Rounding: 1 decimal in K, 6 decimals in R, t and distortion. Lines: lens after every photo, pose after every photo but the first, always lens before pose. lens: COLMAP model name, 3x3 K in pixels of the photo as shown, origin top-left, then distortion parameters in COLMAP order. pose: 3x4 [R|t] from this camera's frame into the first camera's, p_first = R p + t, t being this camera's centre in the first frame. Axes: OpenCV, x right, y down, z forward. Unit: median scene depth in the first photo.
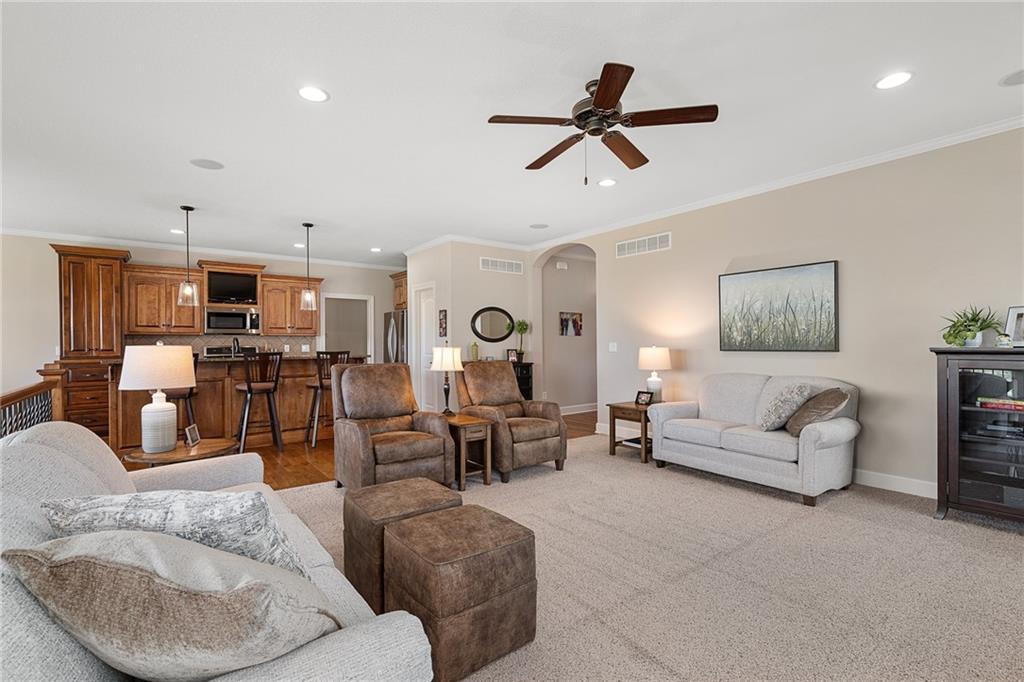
lens RADIAL K [[465.9, 0, 512.0], [0, 465.9, 341.0], [0, 0, 1]] dist [0.000020, 0.000079]
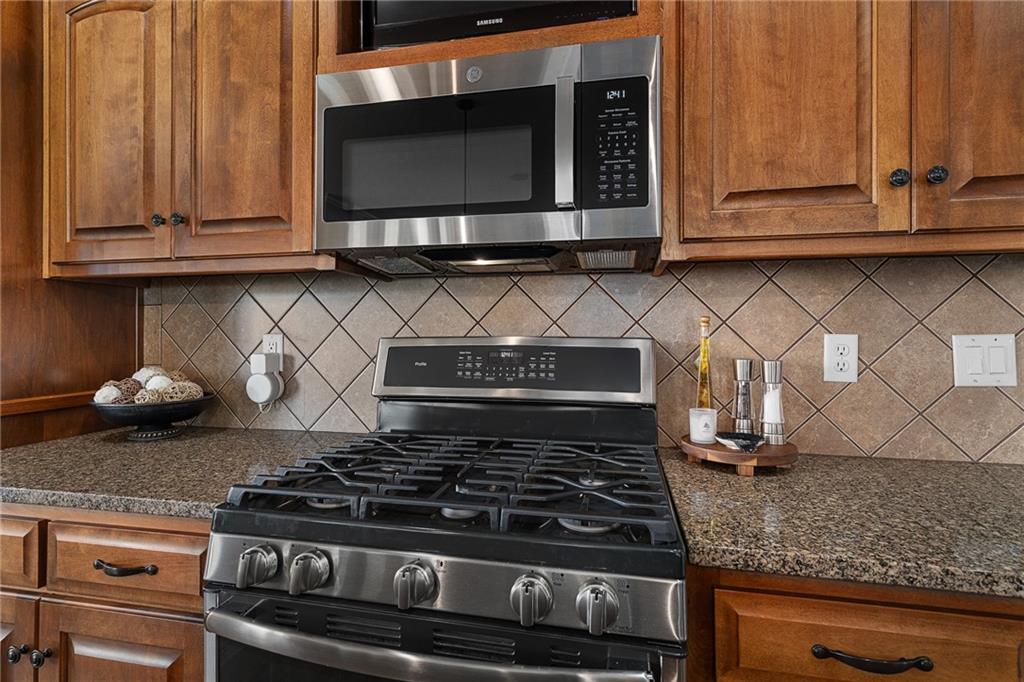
lens RADIAL K [[498.1, 0, 512.0], [0, 498.1, 341.0], [0, 0, 1]] dist [-0.000054, -0.000013]
pose [[0.649281, 0.004253, -0.760536, -0.518986], [-0.002082, 0.999991, 0.003814, 0.011427], [0.760545, -0.000893, 0.649284, 0.988376]]
